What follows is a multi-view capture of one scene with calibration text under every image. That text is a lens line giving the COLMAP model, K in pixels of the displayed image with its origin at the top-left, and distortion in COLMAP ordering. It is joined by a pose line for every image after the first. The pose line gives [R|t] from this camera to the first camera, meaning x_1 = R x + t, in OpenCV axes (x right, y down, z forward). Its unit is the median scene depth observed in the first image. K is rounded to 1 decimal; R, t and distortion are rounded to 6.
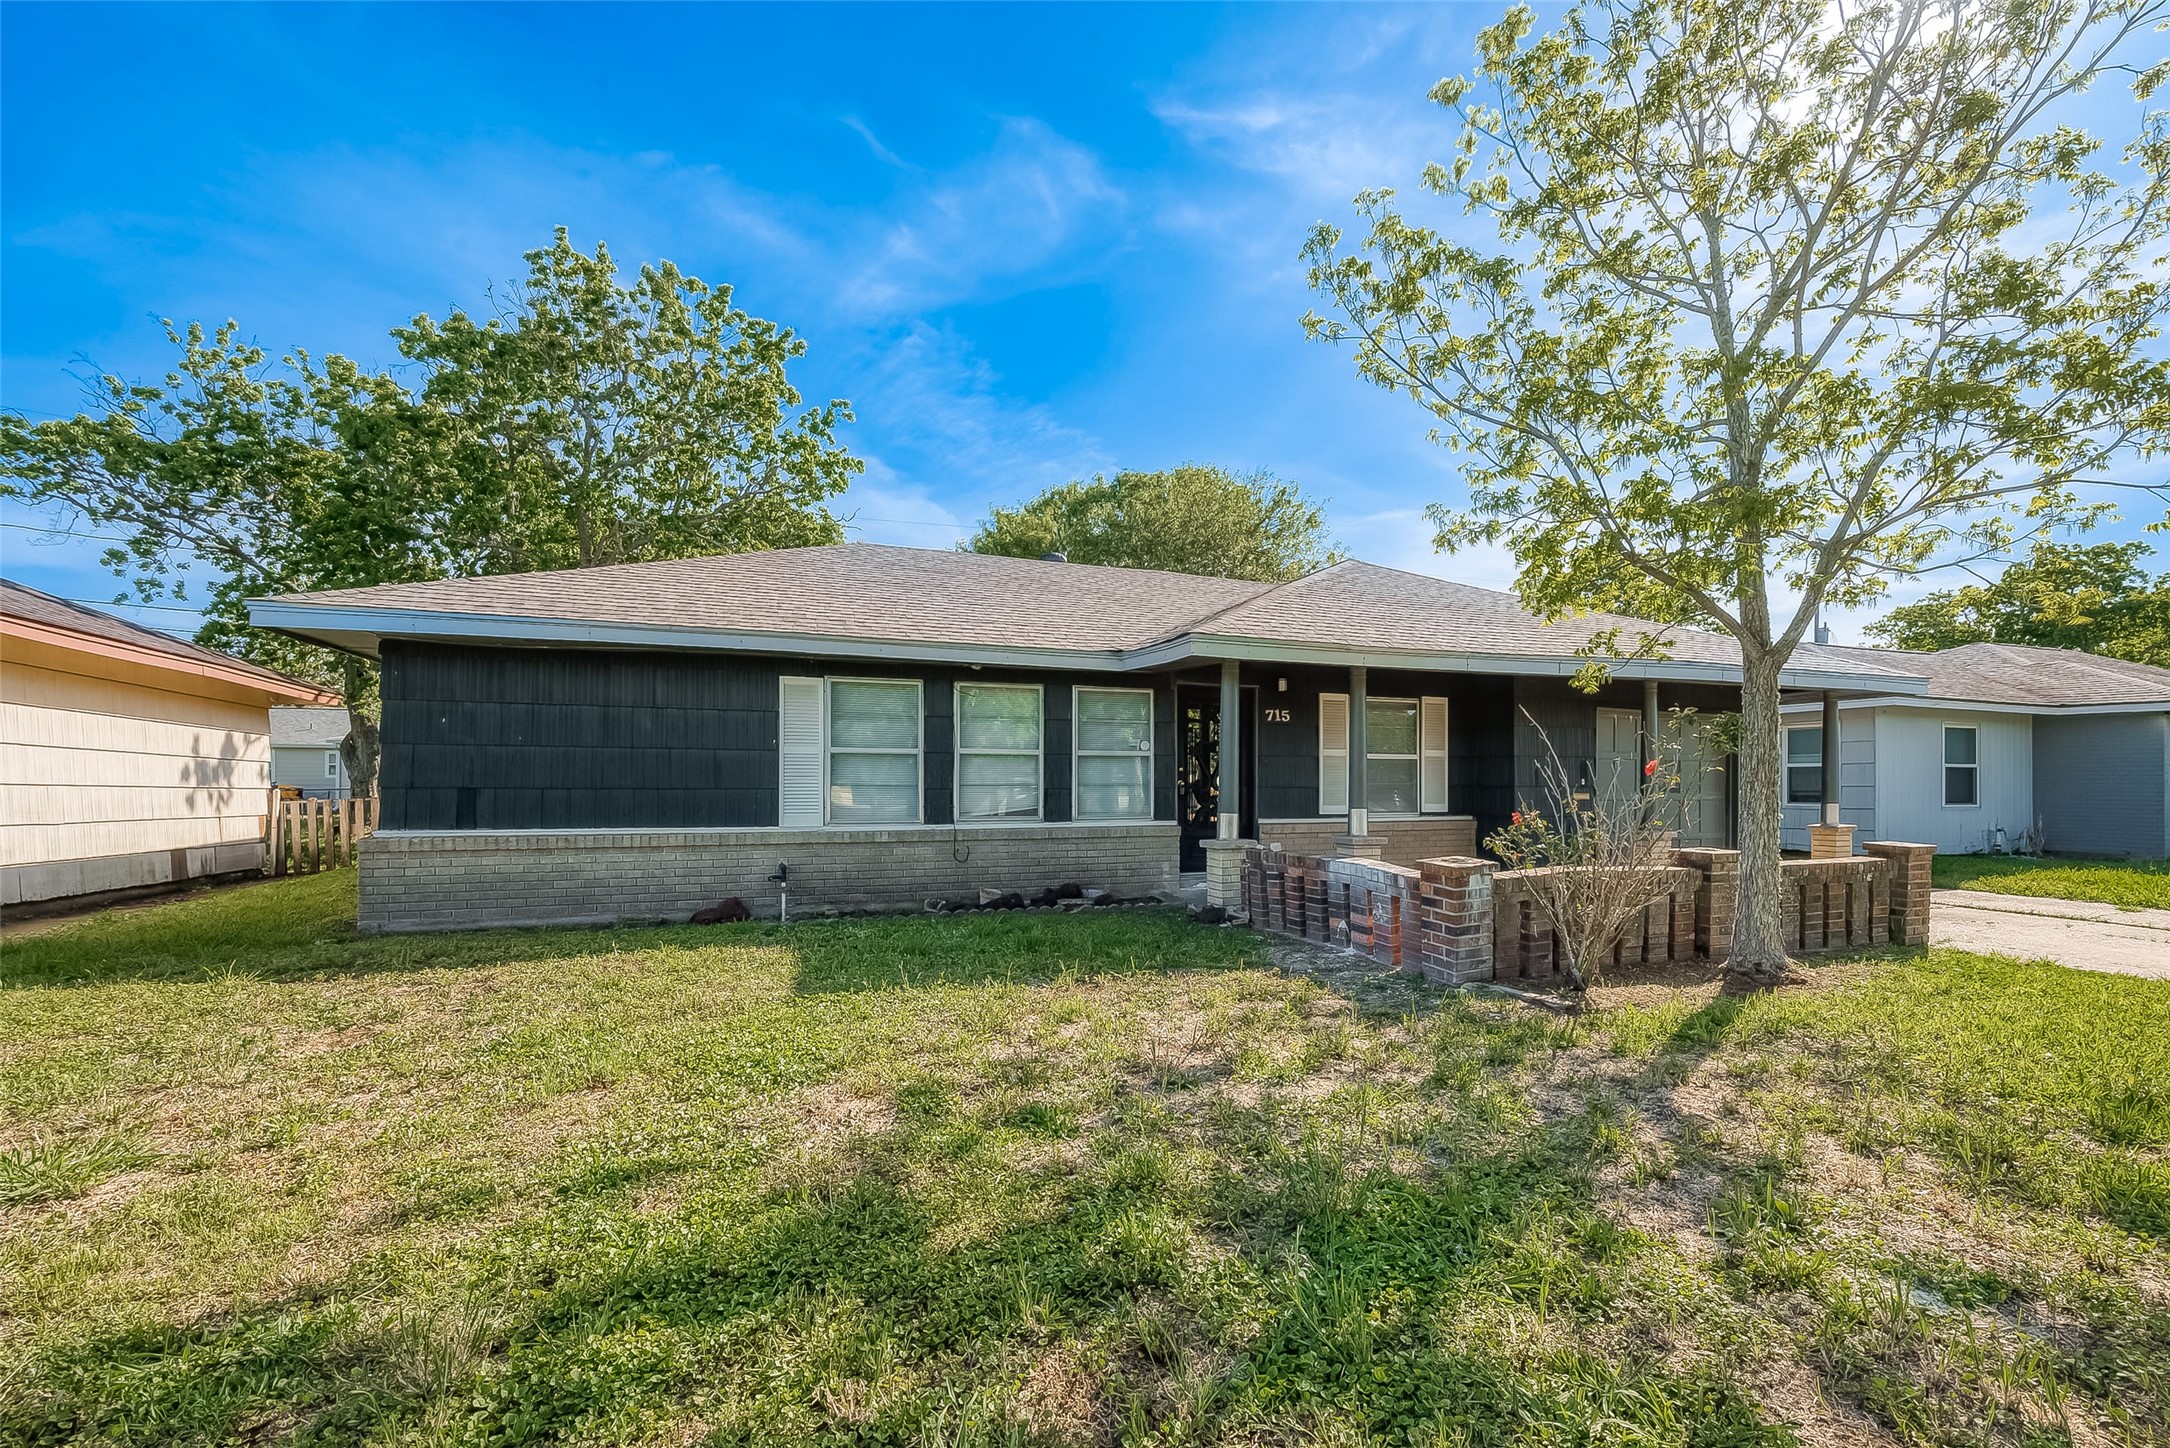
lens RADIAL K [[895.5, 0, 1084.5], [0, 895.5, 784.7], [0, 0, 1]] dist [-0.000610, 0.000005]
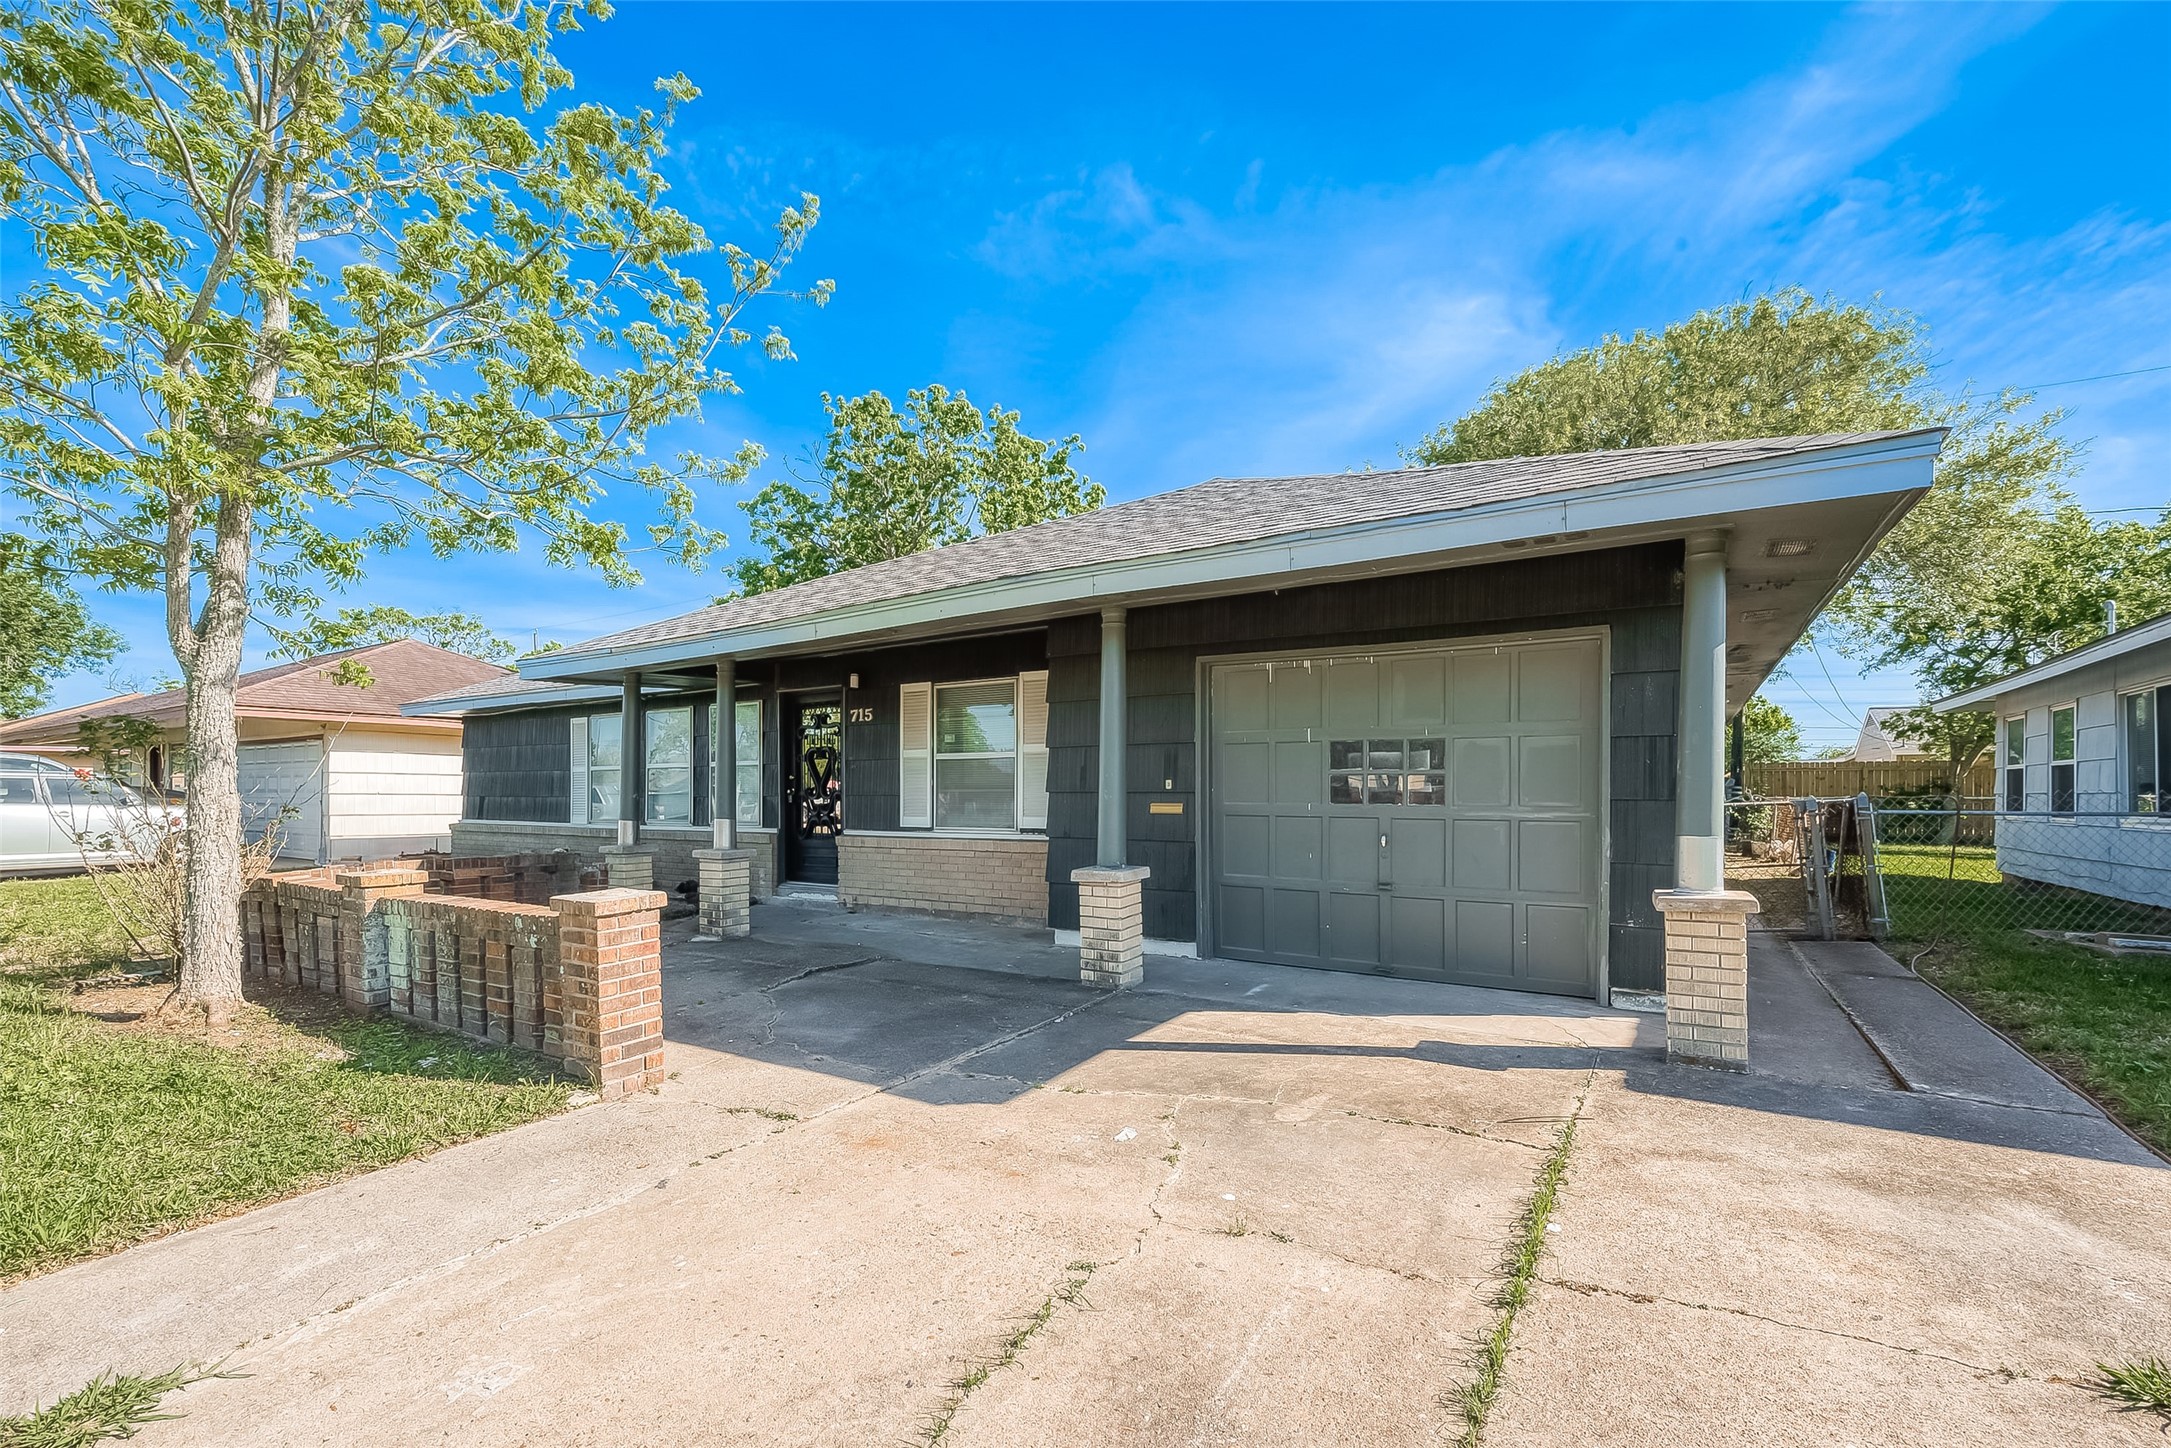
lens RADIAL K [[905.3, 0, 1088.1], [0, 905.3, 807.1], [0, 0, 1]] dist [0.000103, -0.000360]
pose [[0.617514, 0.007949, -0.786520, 0.782586], [0.003609, 0.999910, 0.012939, 0.002972], [0.786552, -0.010828, 0.617429, 0.452154]]
